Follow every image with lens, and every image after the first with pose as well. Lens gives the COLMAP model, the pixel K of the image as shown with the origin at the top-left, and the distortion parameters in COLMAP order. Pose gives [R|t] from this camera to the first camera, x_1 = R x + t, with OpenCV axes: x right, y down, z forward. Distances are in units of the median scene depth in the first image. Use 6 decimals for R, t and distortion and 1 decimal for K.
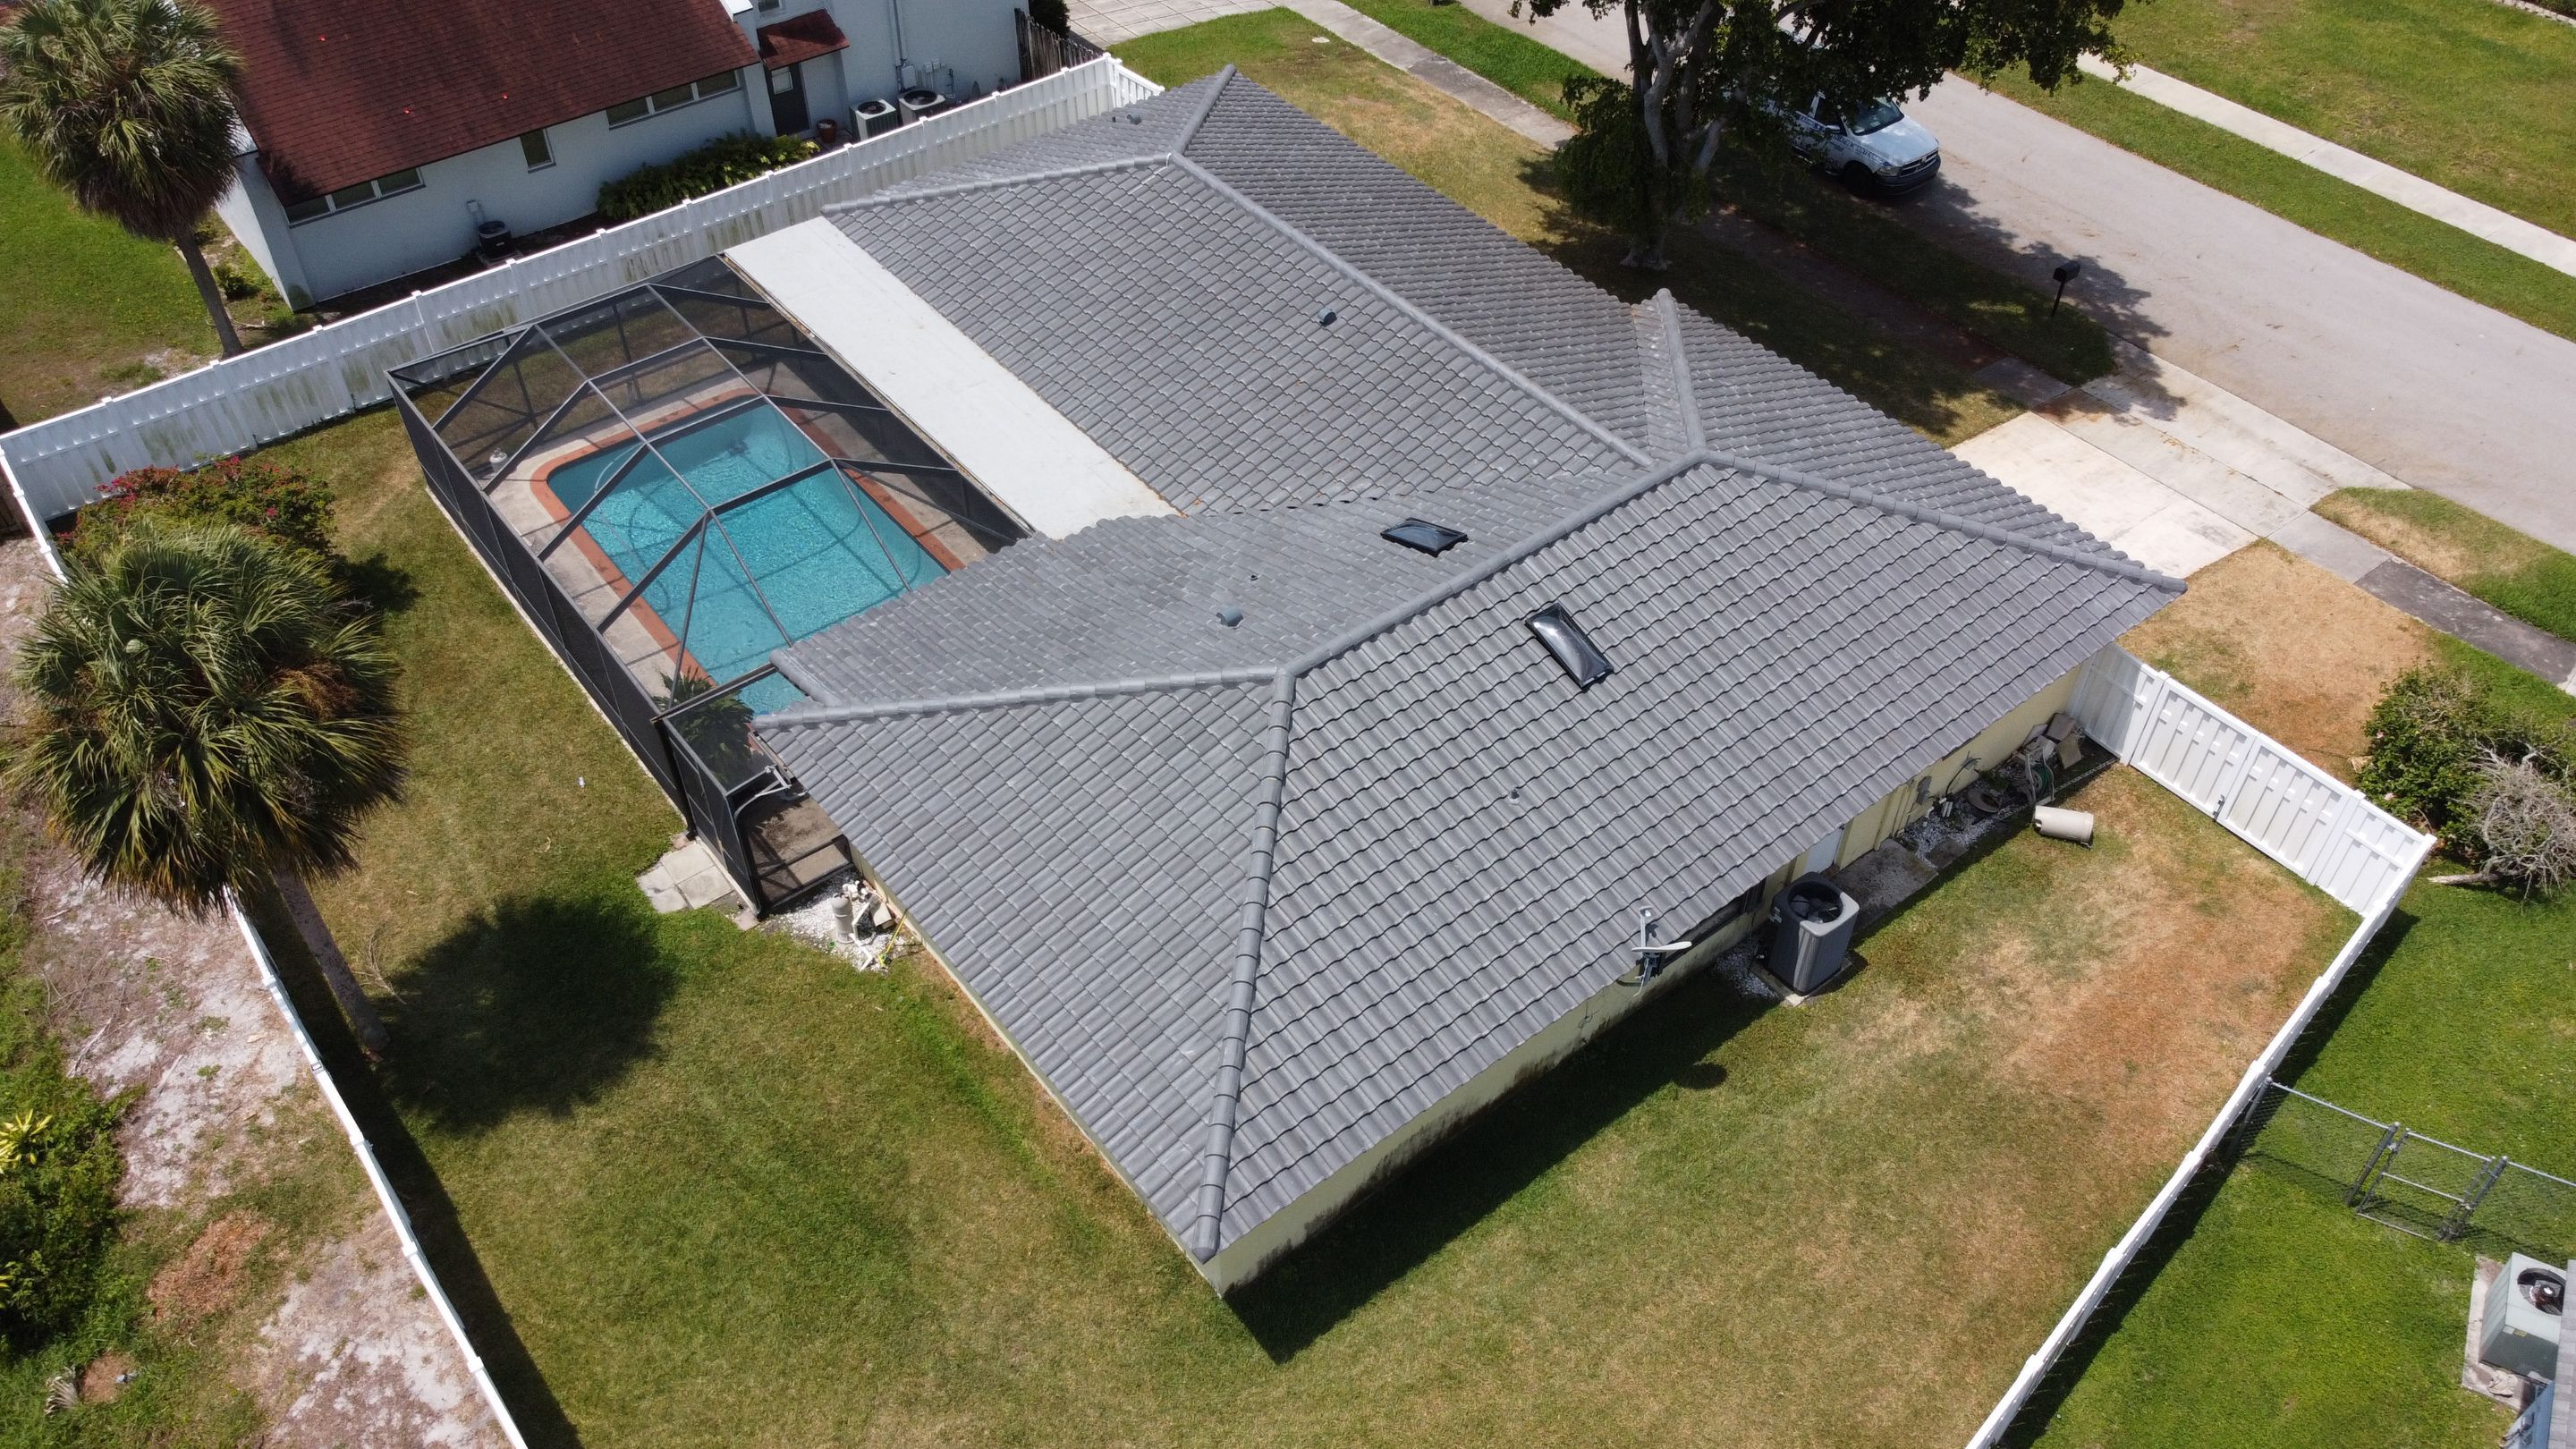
lens RADIAL K [[1952.3, 0, 1287.1], [0, 1952.3, 710.3], [0, 0, 1]] dist [0.006897, -0.006688]
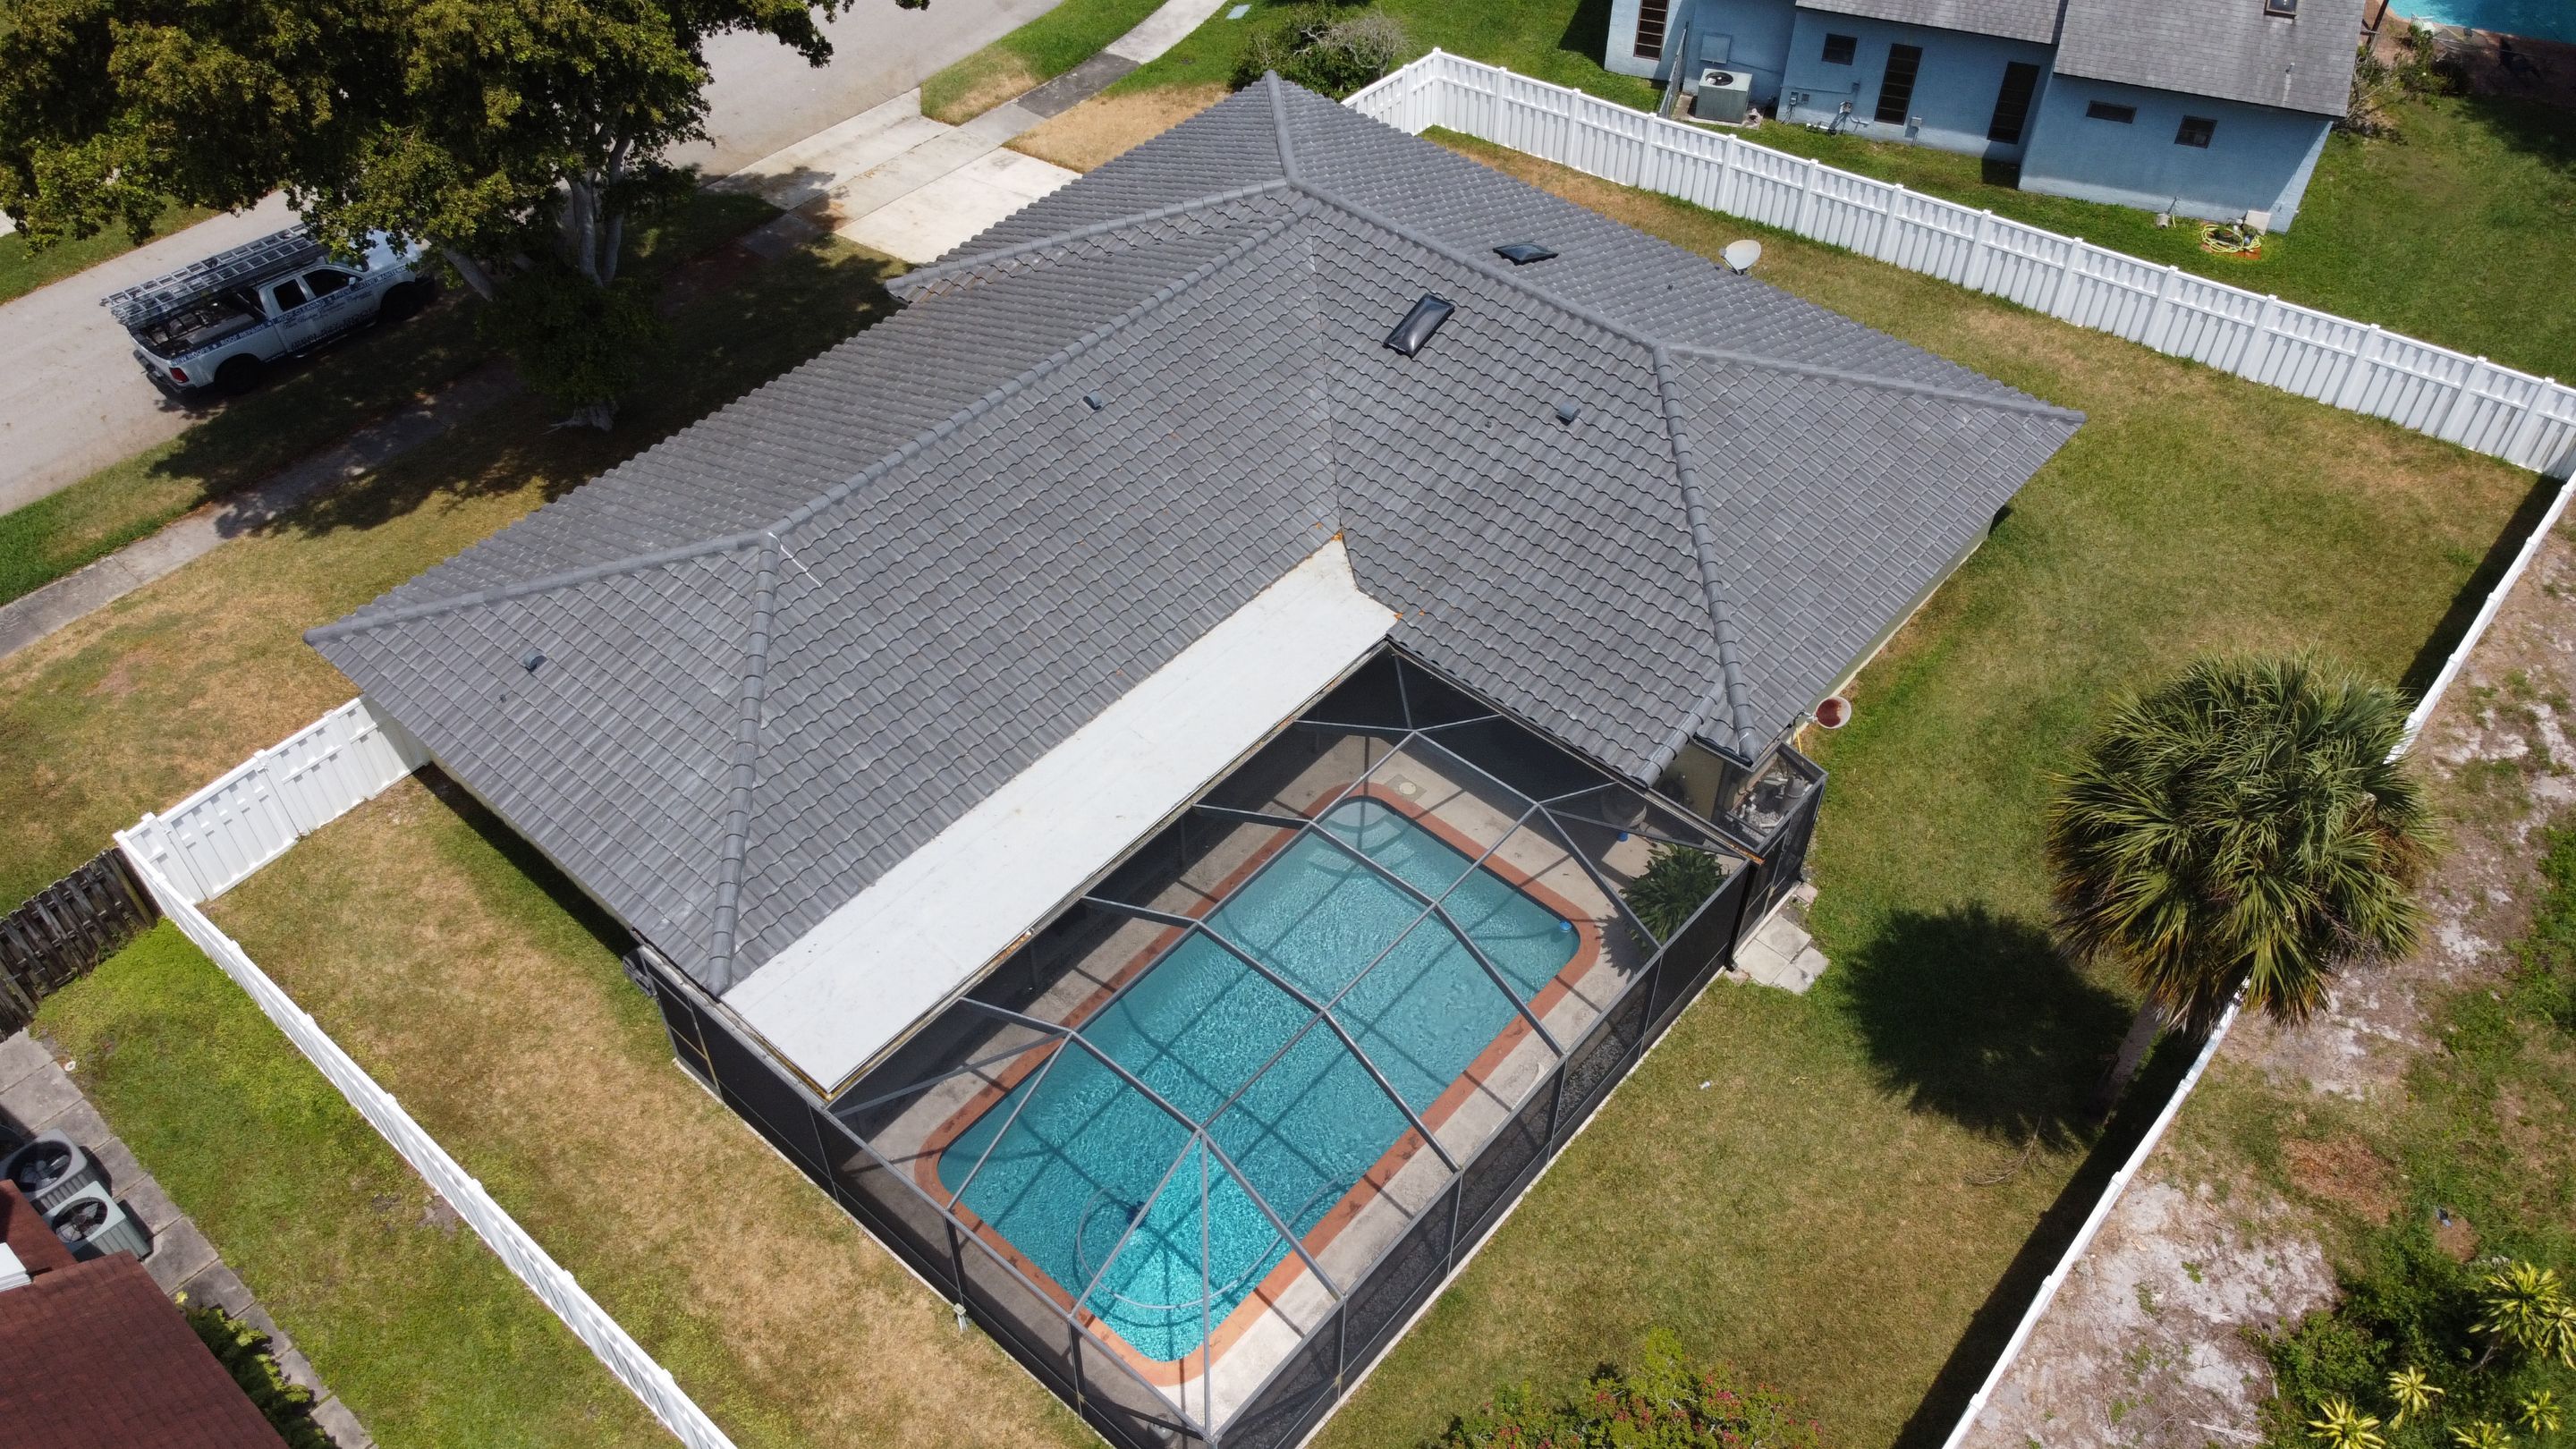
lens RADIAL K [[1952.3, 0, 1287.1], [0, 1952.3, 710.3], [0, 0, 1]] dist [0.006897, -0.006688]
pose [[-0.186278, -0.698249, 0.691194, -0.861675], [0.672870, 0.421964, 0.607612, -0.737321], [-0.715923, 0.578268, 0.391228, 0.725921]]
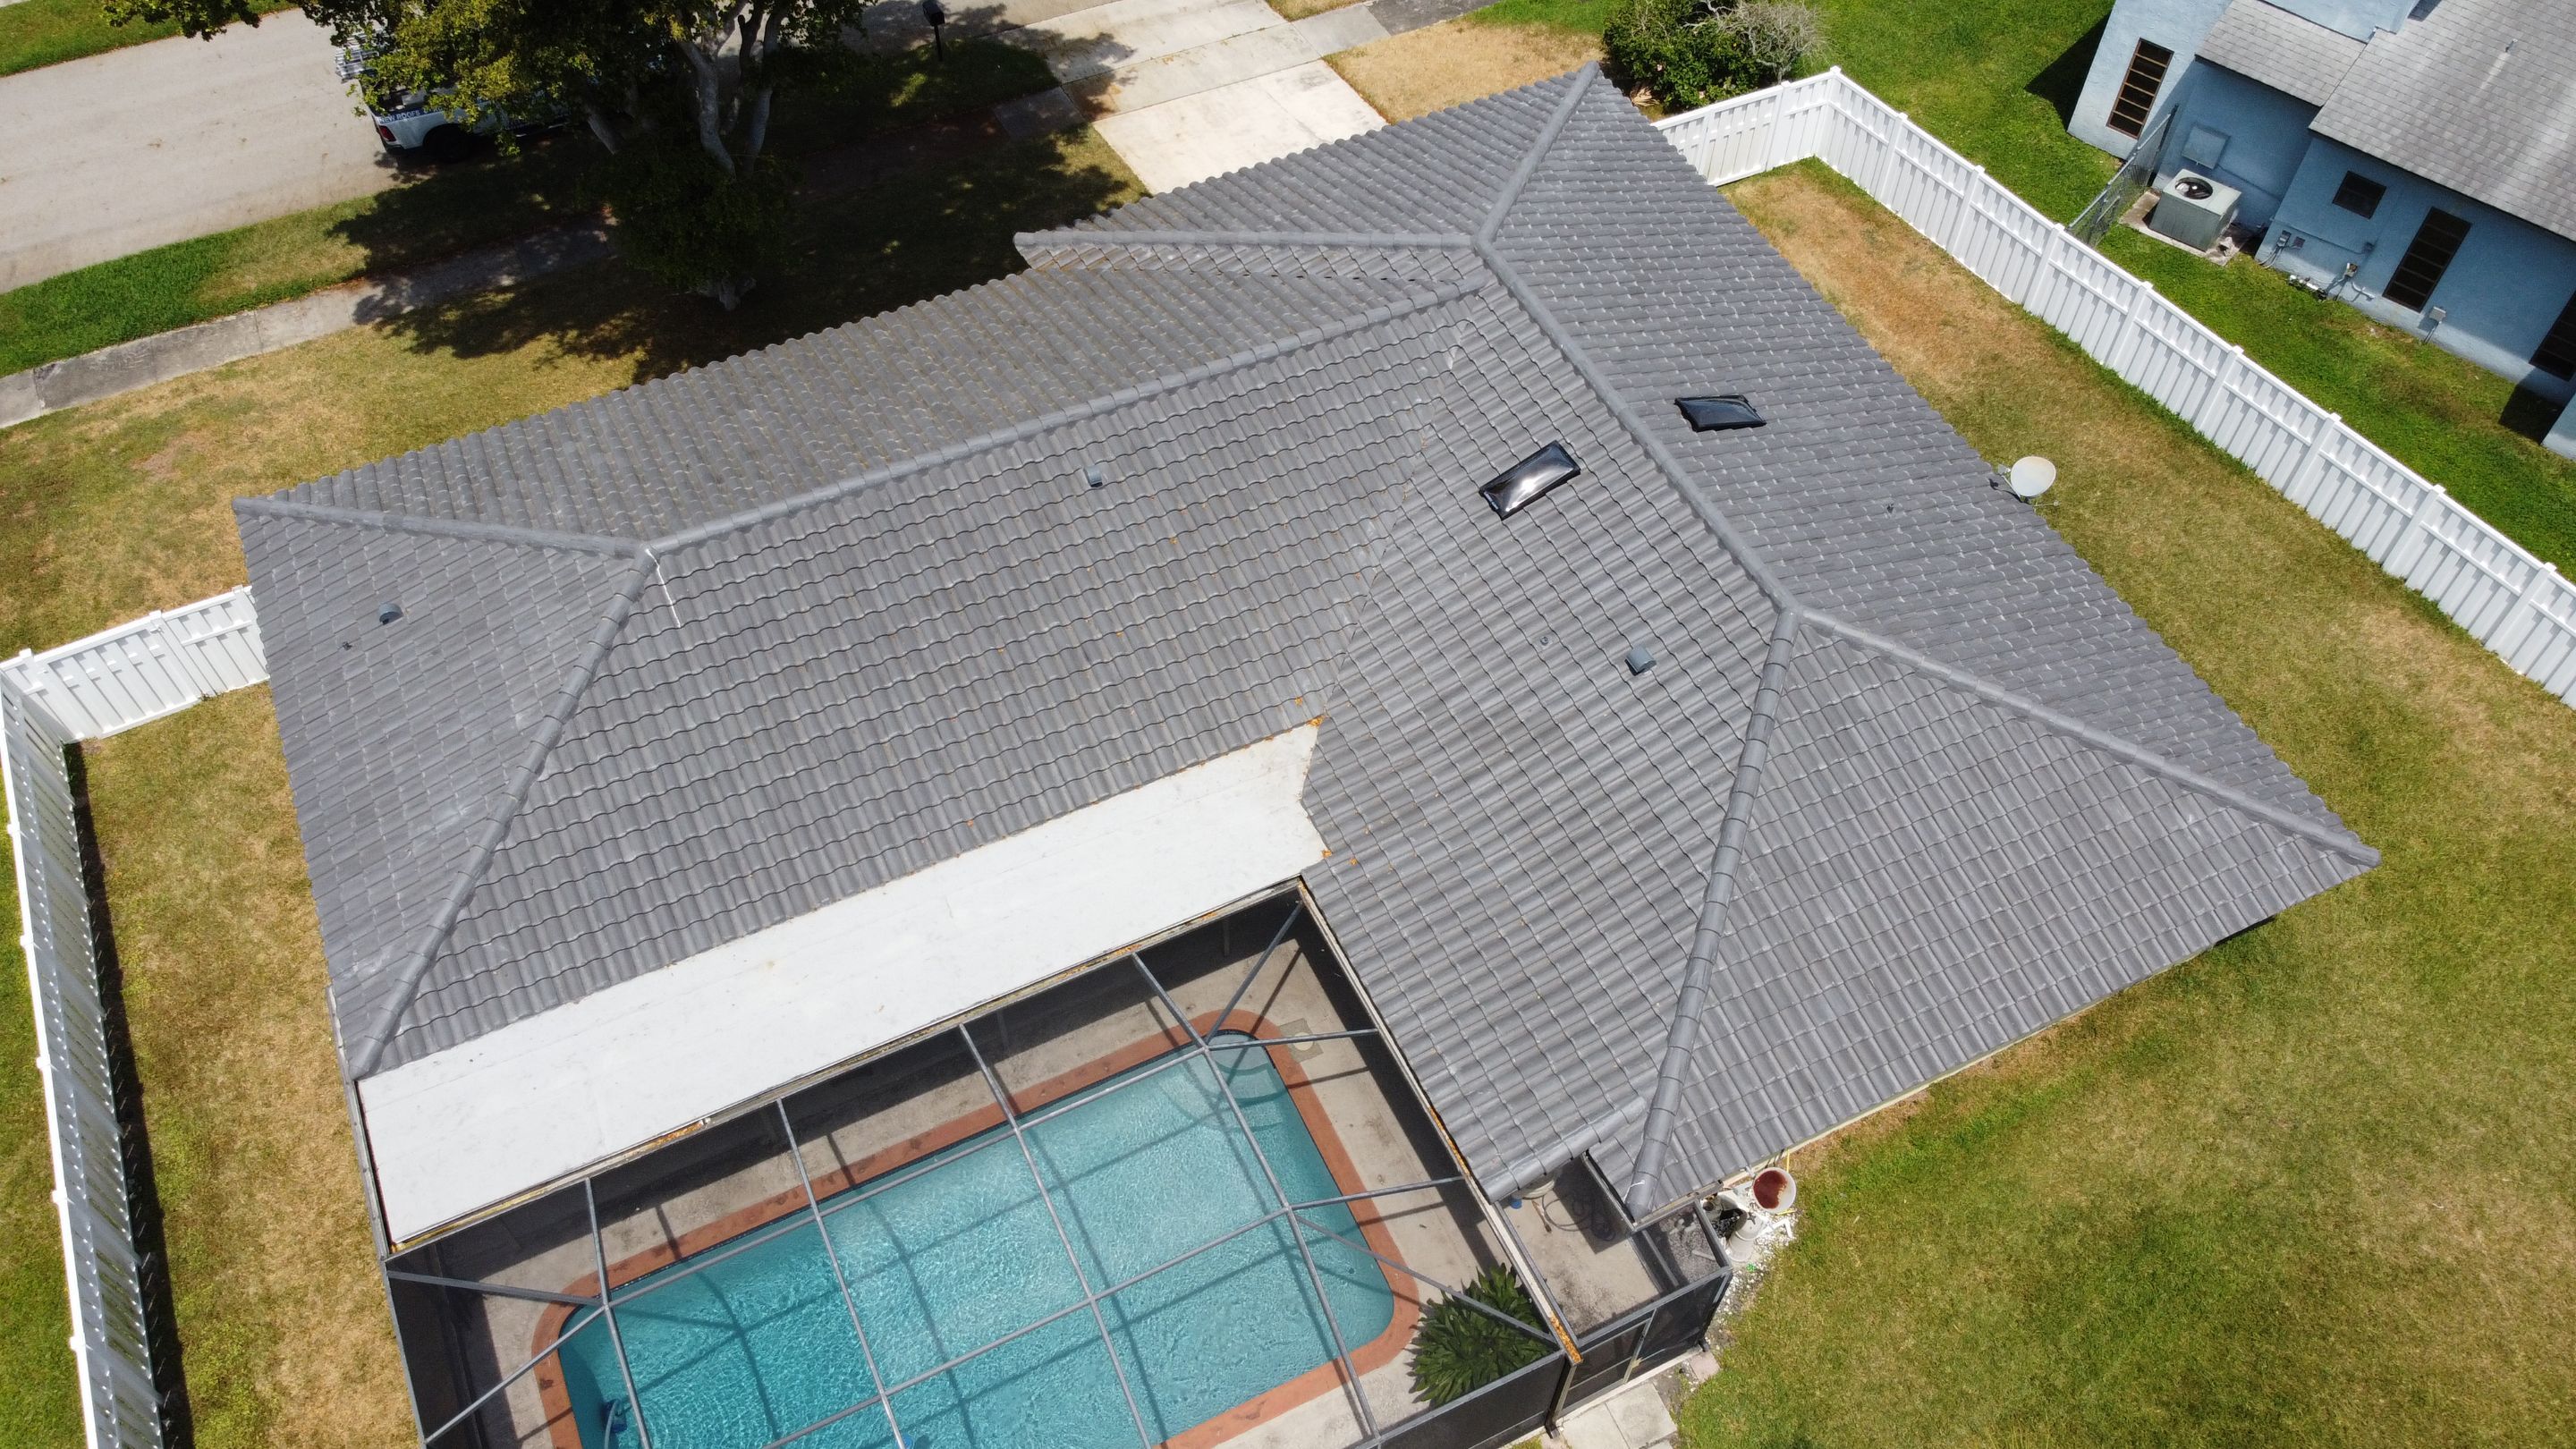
lens RADIAL K [[1952.3, 0, 1287.1], [0, 1952.3, 710.3], [0, 0, 1]] dist [0.006897, -0.006688]
pose [[0.216545, -0.769125, 0.601295, -0.581429], [0.671200, 0.564544, 0.480397, -0.537310], [-0.708942, 0.299561, 0.638486, 0.520834]]
